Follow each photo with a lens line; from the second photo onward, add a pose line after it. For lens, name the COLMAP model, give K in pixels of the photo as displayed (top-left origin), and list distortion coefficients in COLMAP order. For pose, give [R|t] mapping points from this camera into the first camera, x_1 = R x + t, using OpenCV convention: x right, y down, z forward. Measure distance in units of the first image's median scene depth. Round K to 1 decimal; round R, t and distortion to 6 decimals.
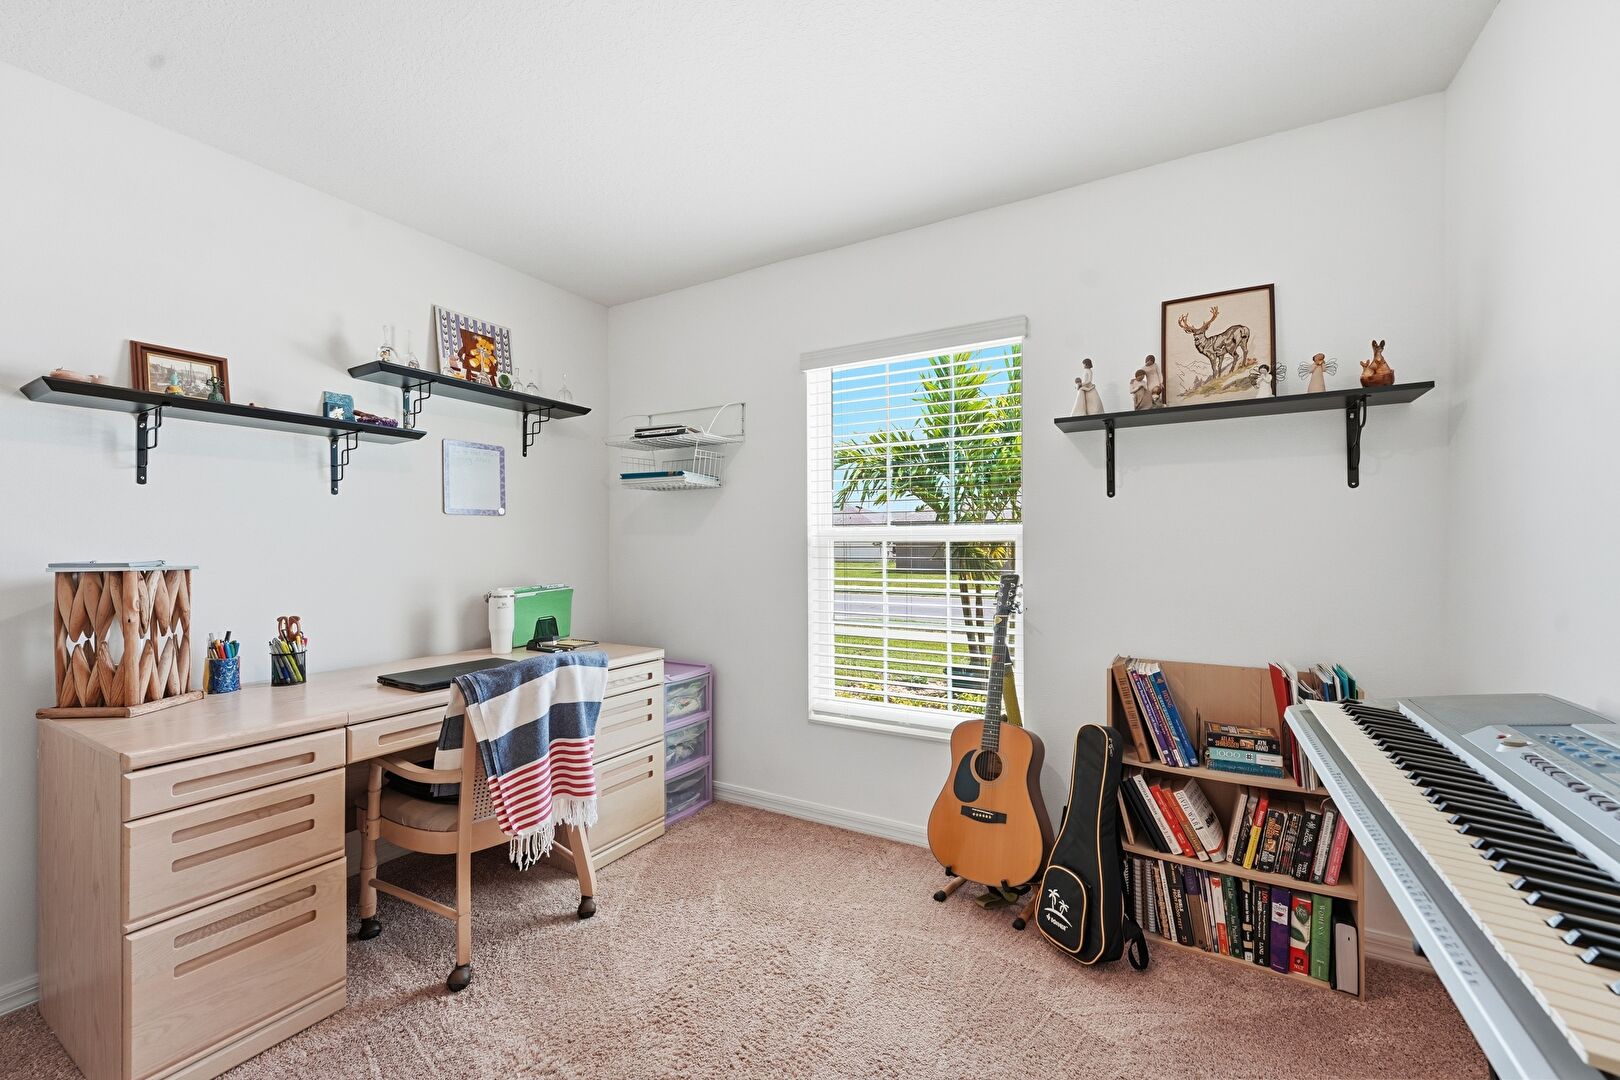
lens RADIAL K [[648.1, 0, 803.0], [0, 648.1, 547.9], [0, 0, 1]] dist [-0.002657, 0.000314]
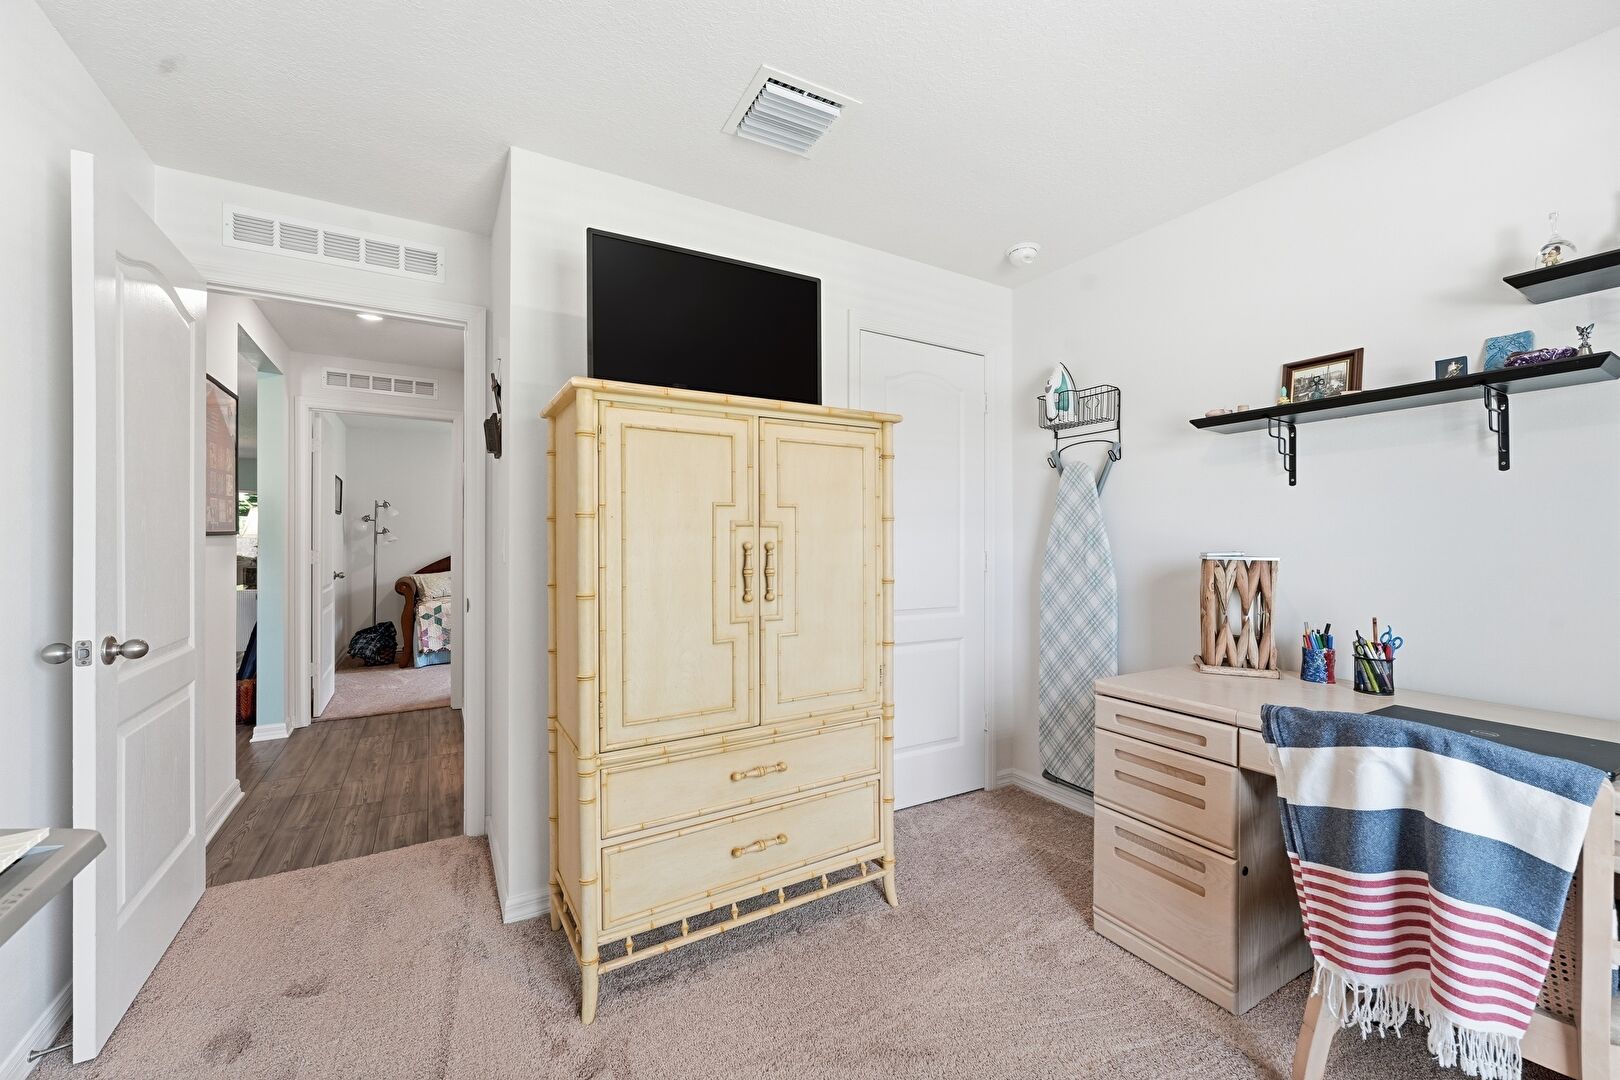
lens RADIAL K [[648.1, 0, 804.0], [0, 648.1, 534.5], [0, 0, 1]] dist [-0.002657, 0.000314]
pose [[-0.496813, -0.003308, -0.867851, 0.406792], [0.007804, 0.999935, -0.008278, -0.009067], [0.867823, -0.010885, -0.496755, 0.812182]]
